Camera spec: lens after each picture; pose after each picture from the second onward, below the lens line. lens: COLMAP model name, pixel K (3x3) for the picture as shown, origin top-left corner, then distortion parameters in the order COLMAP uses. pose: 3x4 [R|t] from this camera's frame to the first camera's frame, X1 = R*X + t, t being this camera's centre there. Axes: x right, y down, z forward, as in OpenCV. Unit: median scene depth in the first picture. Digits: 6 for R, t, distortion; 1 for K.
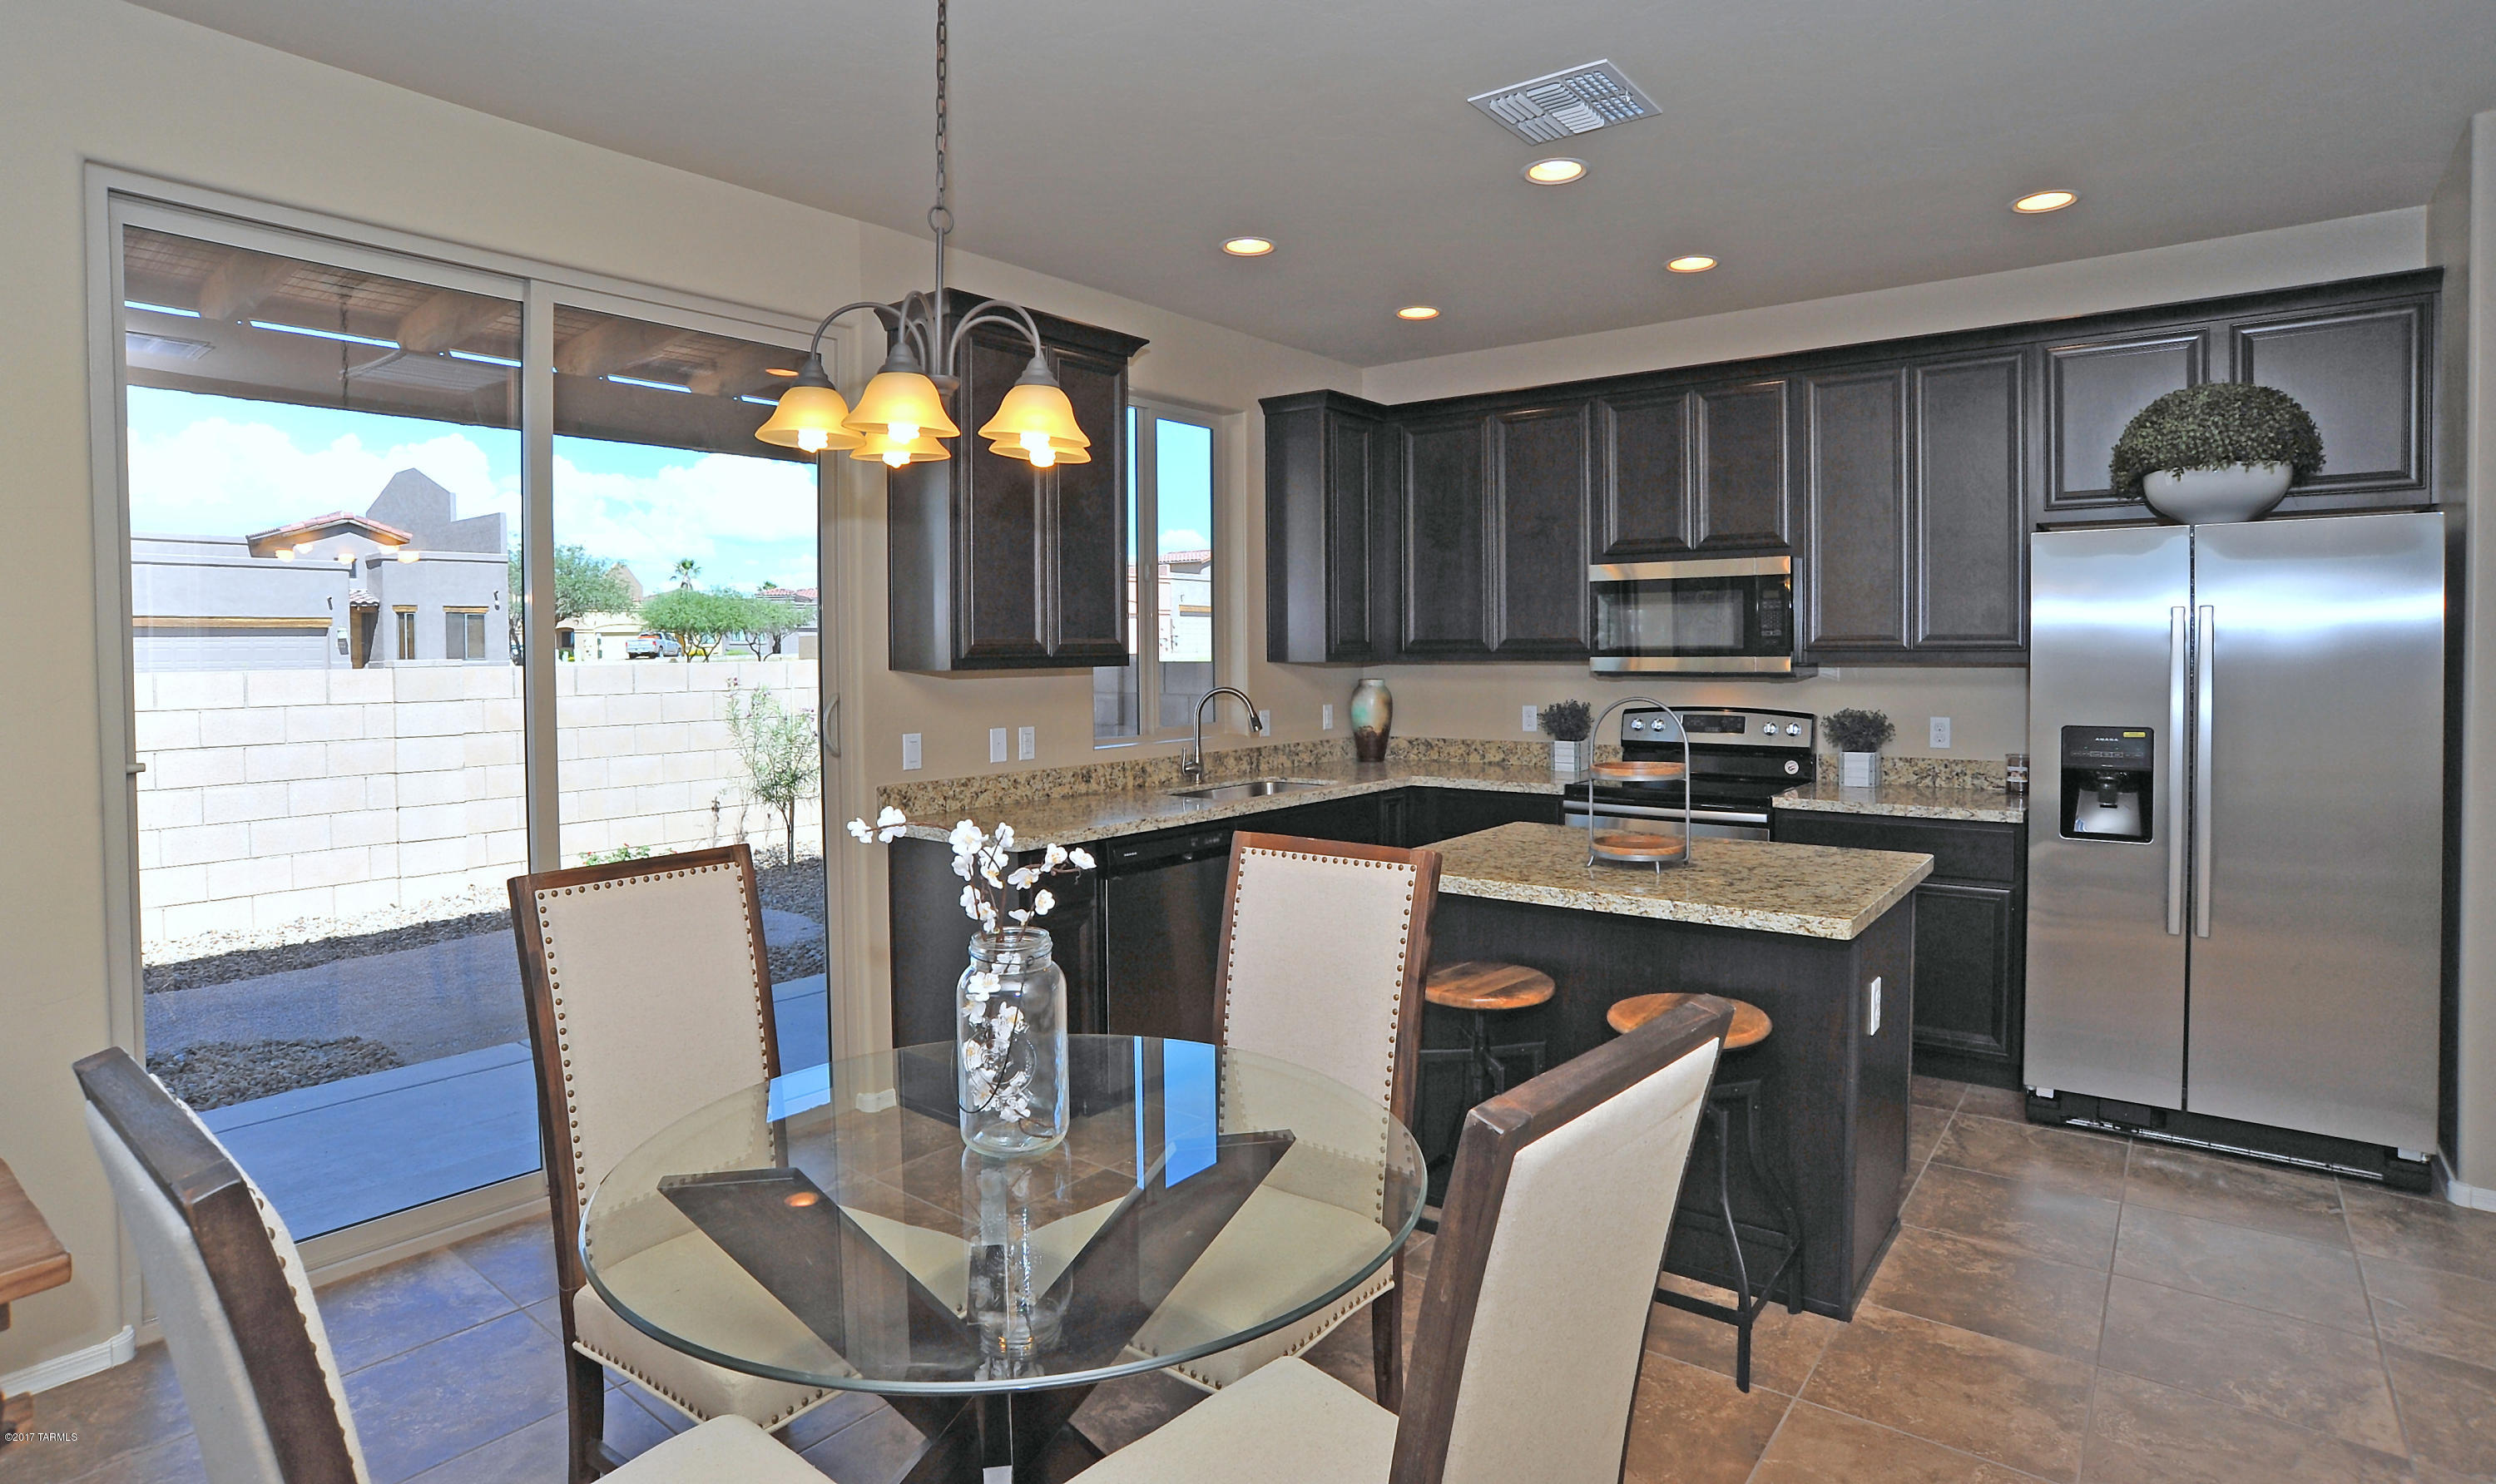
lens RADIAL K [[1263.3, 0, 1254.5], [0, 1263.3, 687.9], [0, 0, 1]] dist [-0.098328, 0.047927]
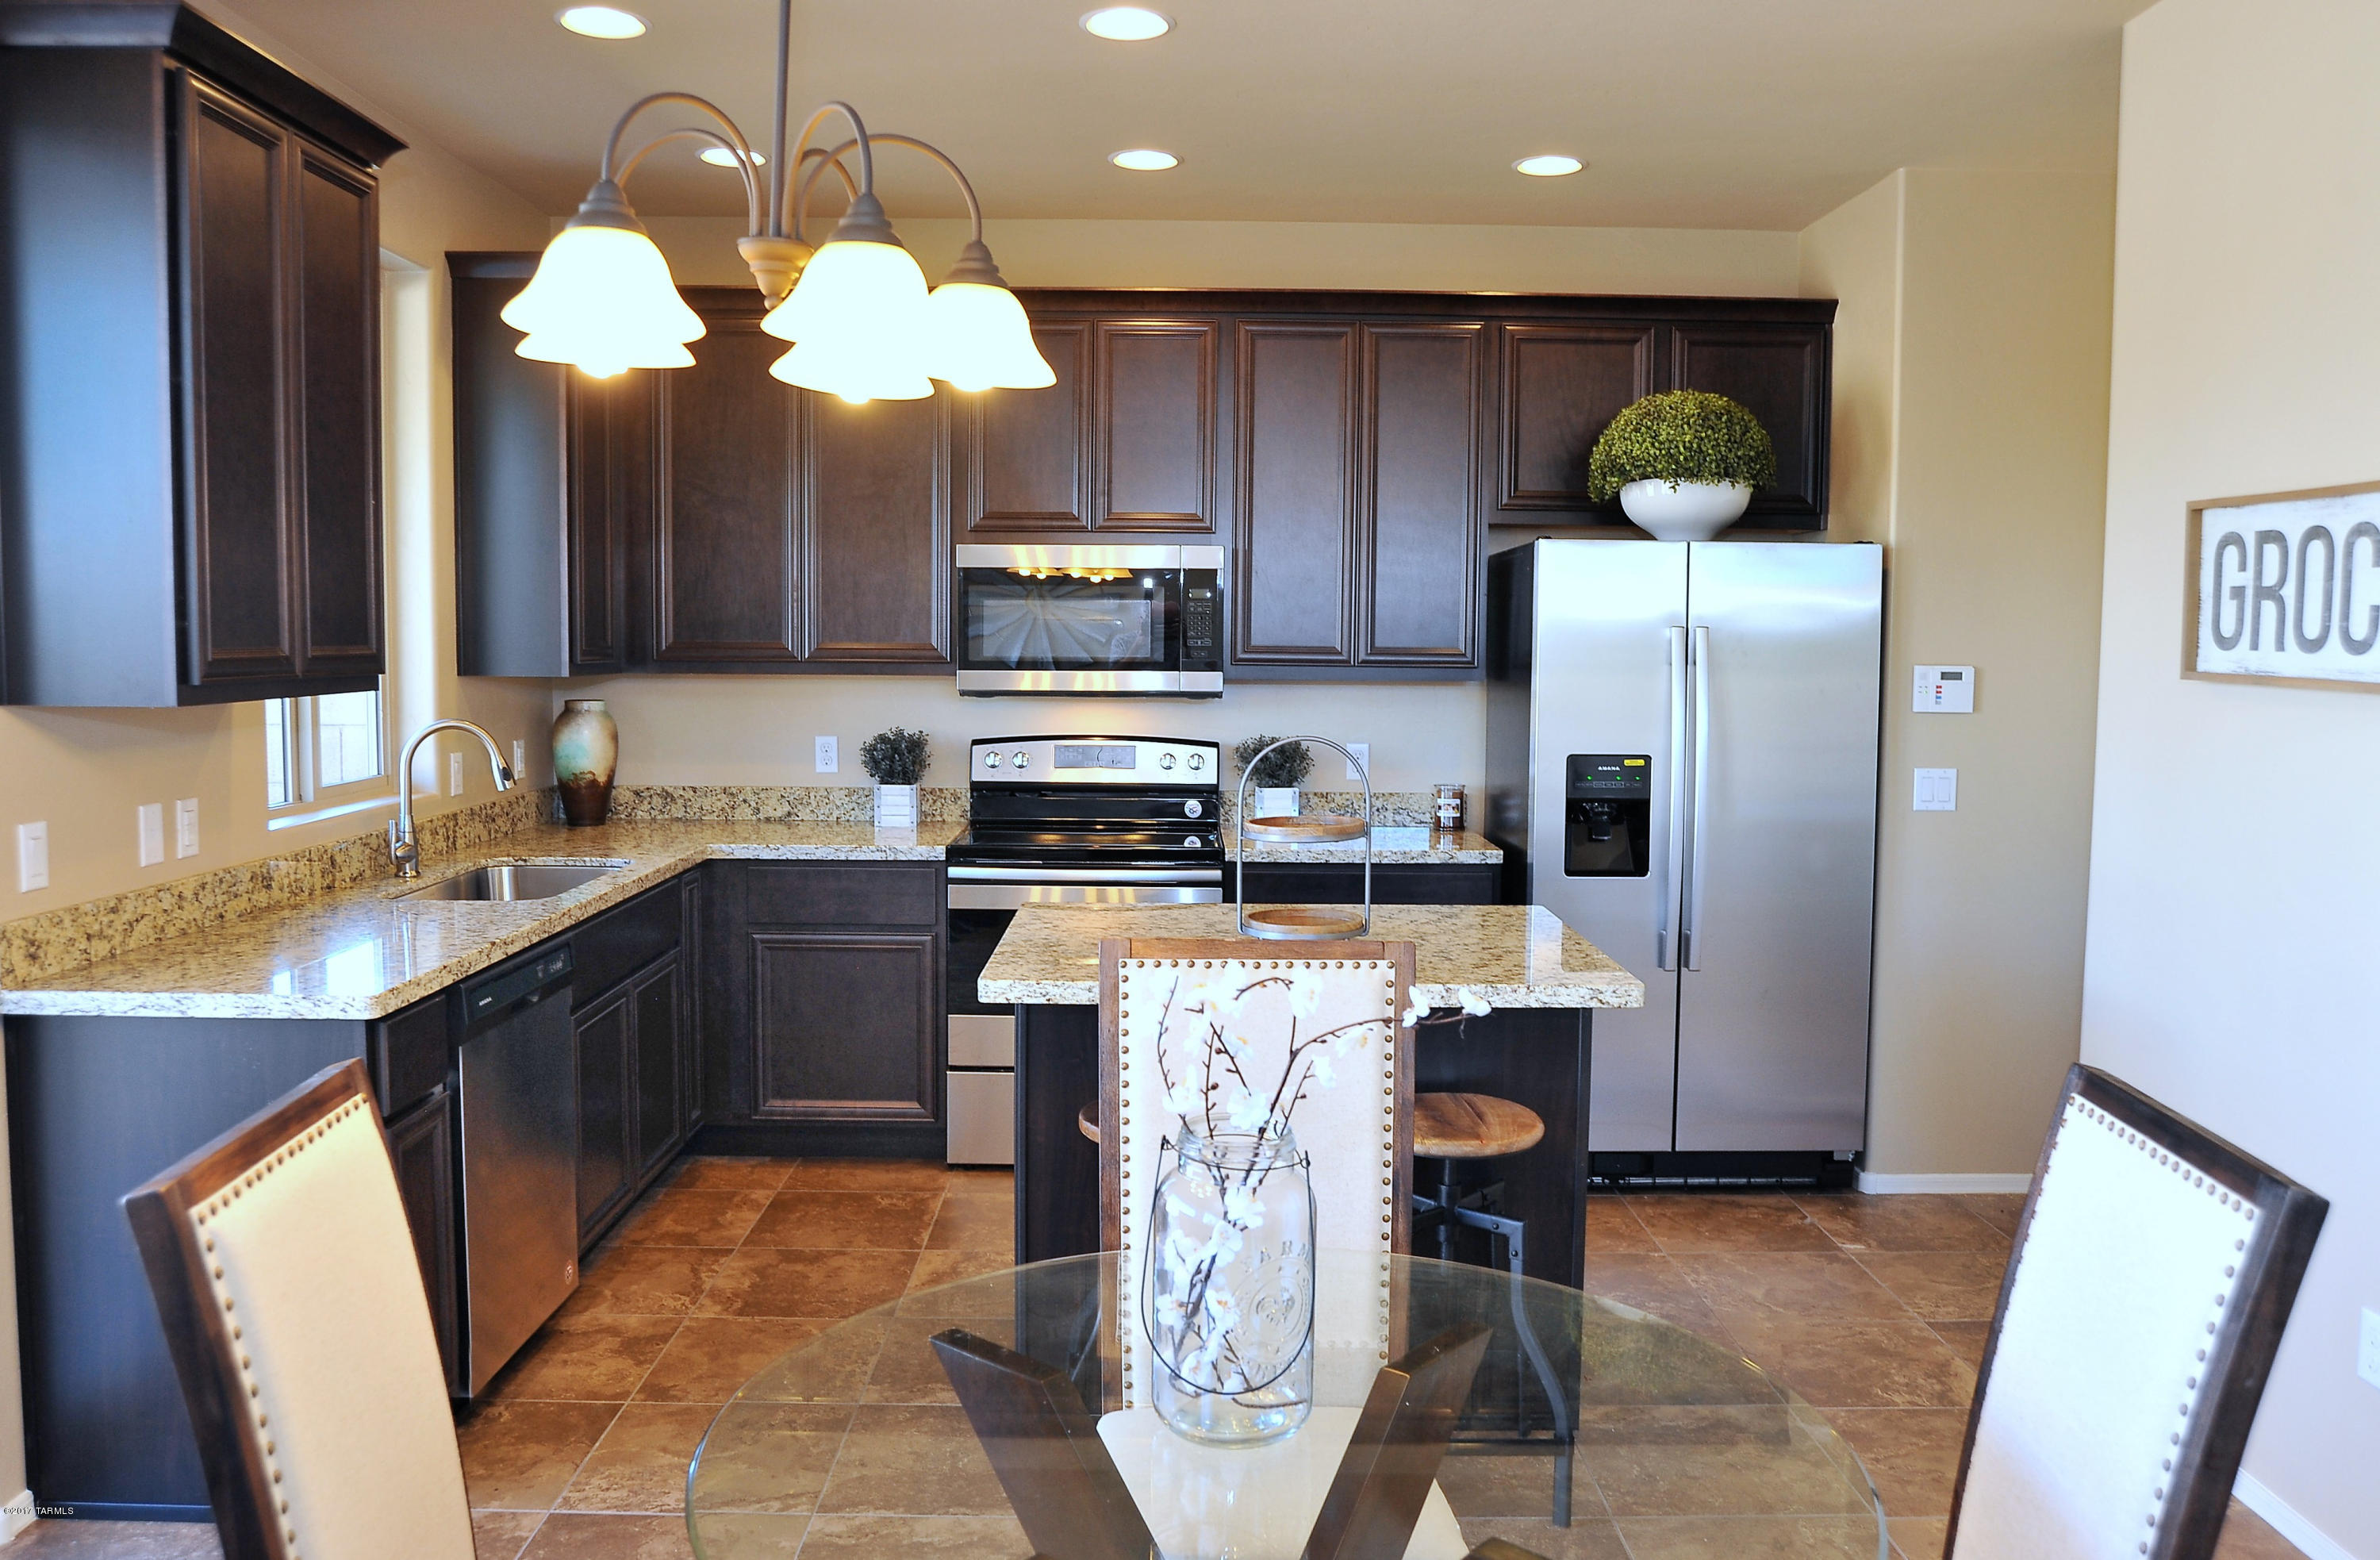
lens RADIAL K [[1822.5, 0, 1190.0], [0, 1822.5, 780.0], [0, 0, 1]] dist [-0.086189, 0.069352]
pose [[0.785285, -0.035361, 0.618124, -0.309640], [0.002748, 0.998557, 0.053634, -0.018611], [-0.619128, -0.040419, 0.784249, 0.085981]]
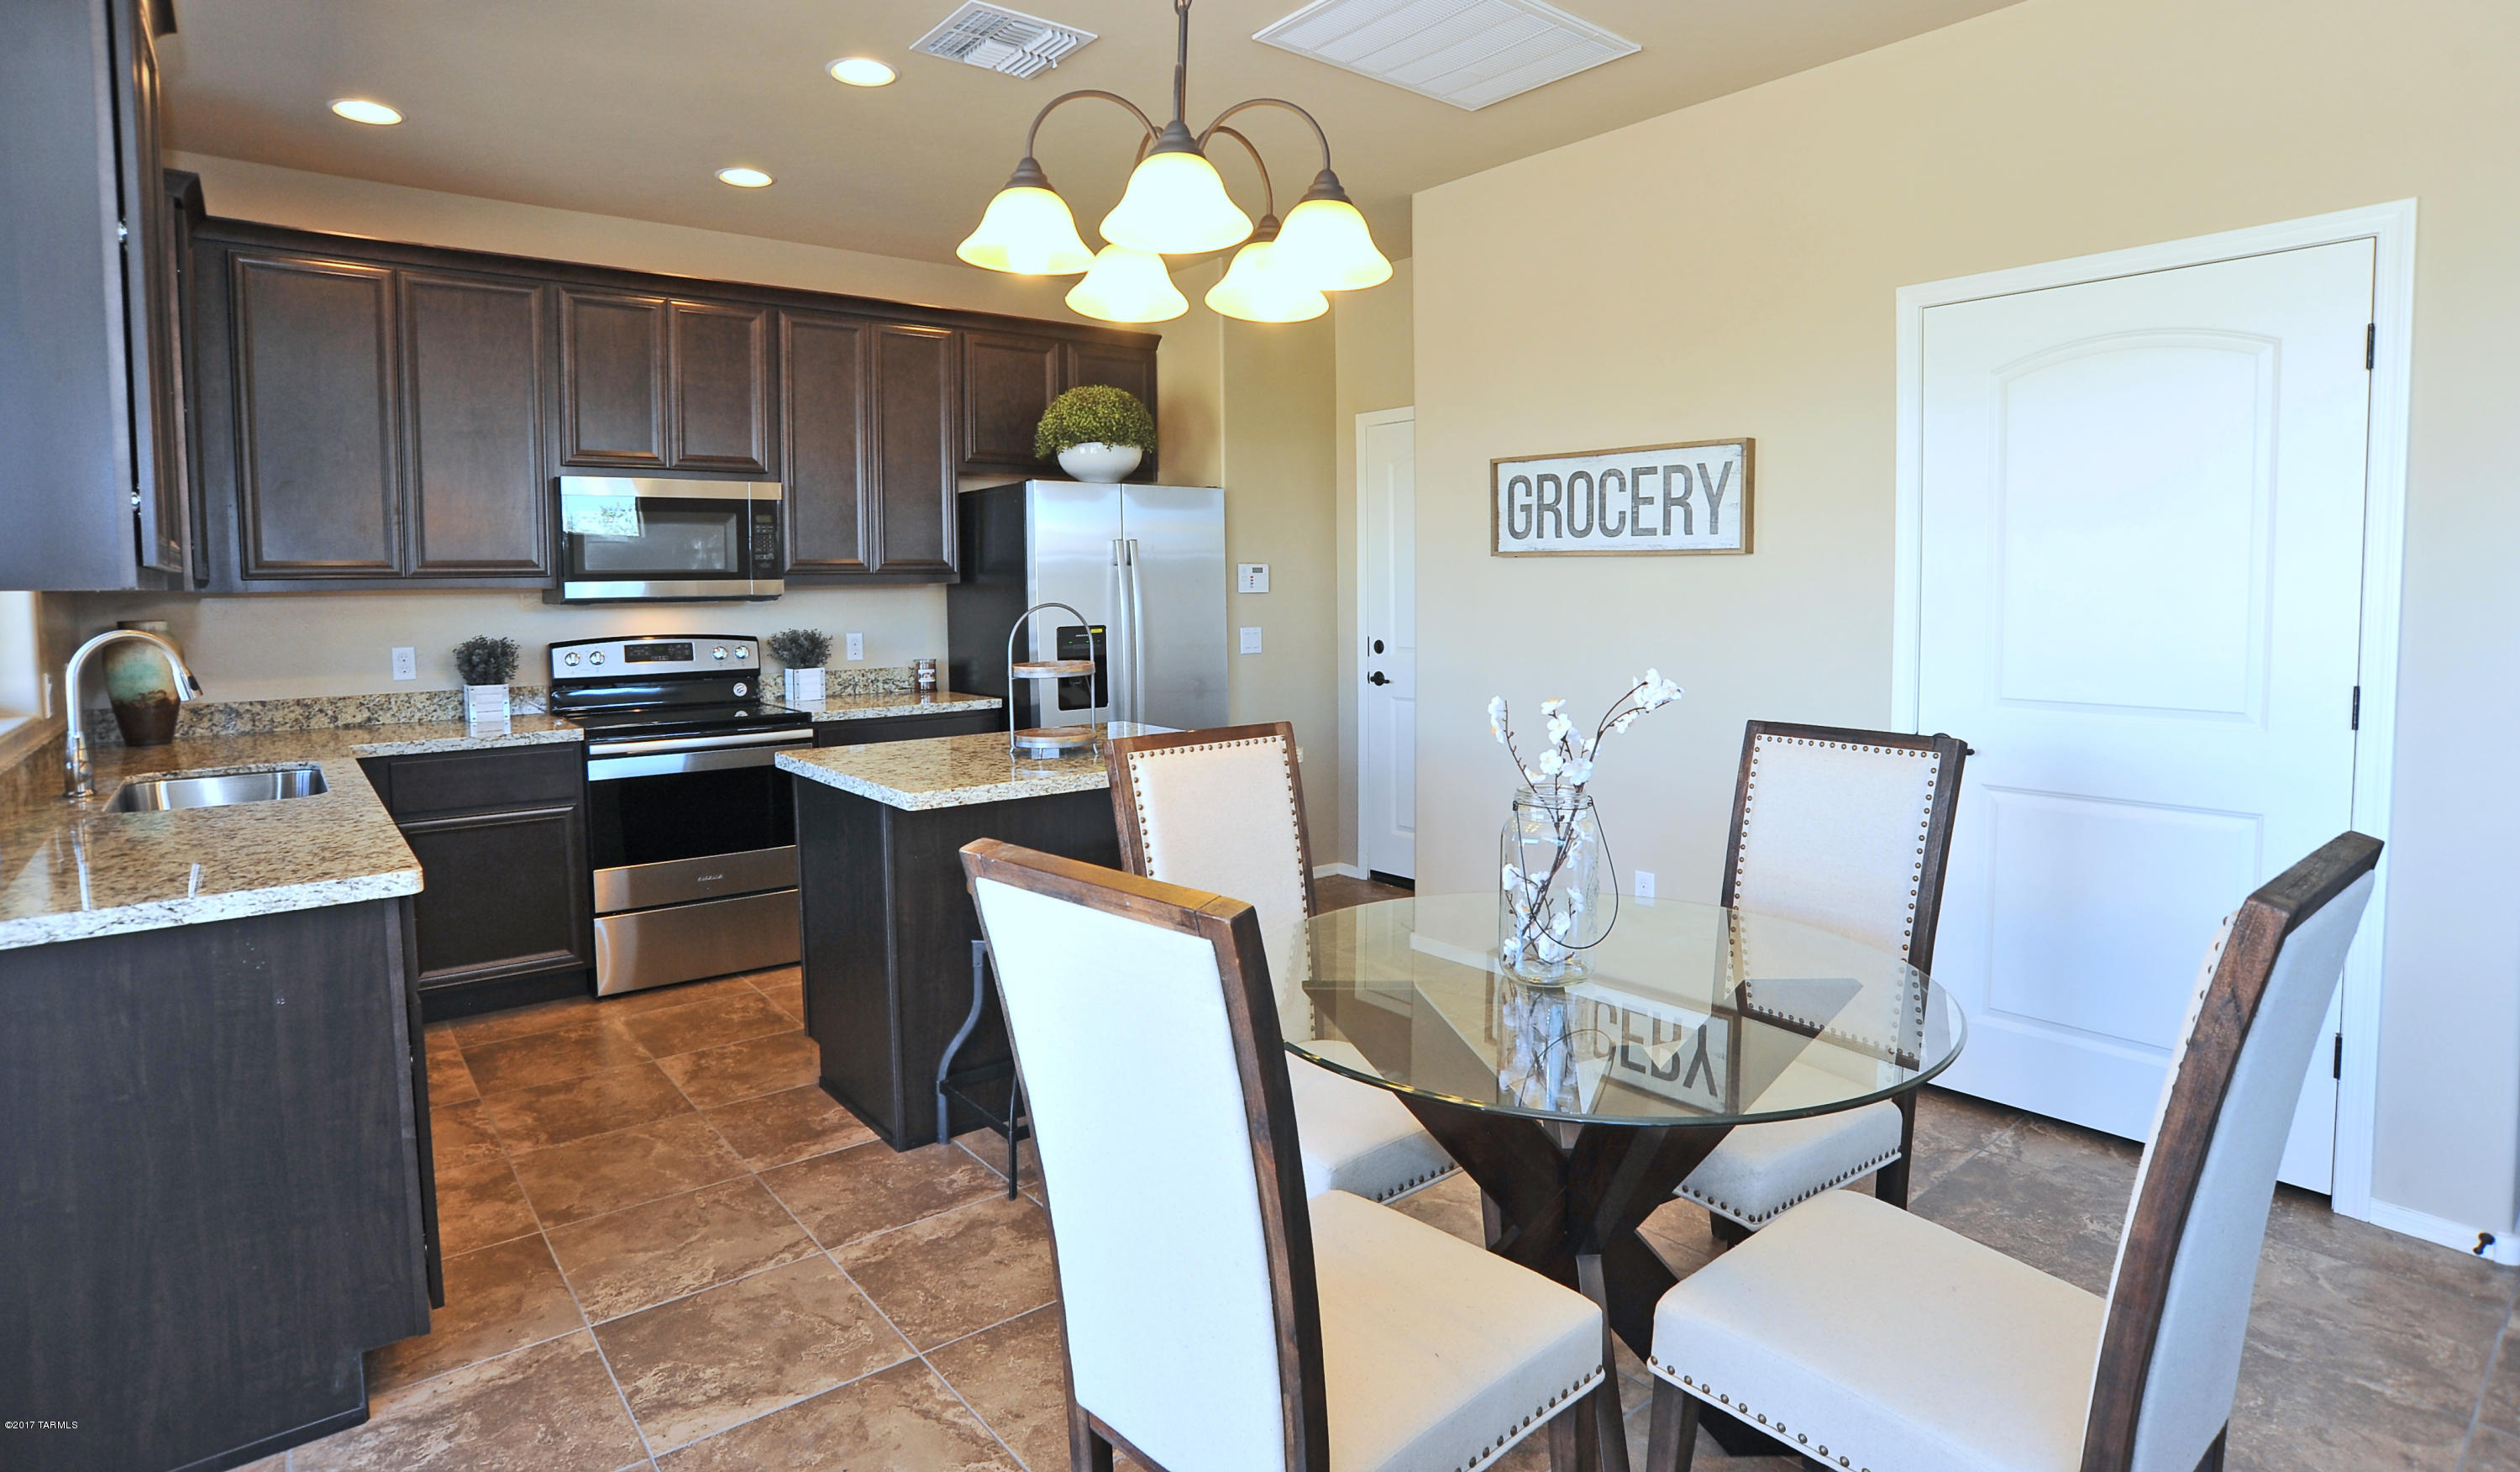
lens RADIAL K [[1279.4, 0, 1255.7], [0, 1279.4, 656.2], [0, 0, 1]] dist [-0.108397, 0.055993]
pose [[0.225296, -0.052296, 0.972886, -0.505353], [0.036504, 0.998310, 0.045210, 0.005539], [-0.973606, 0.025329, 0.226825, 0.368130]]
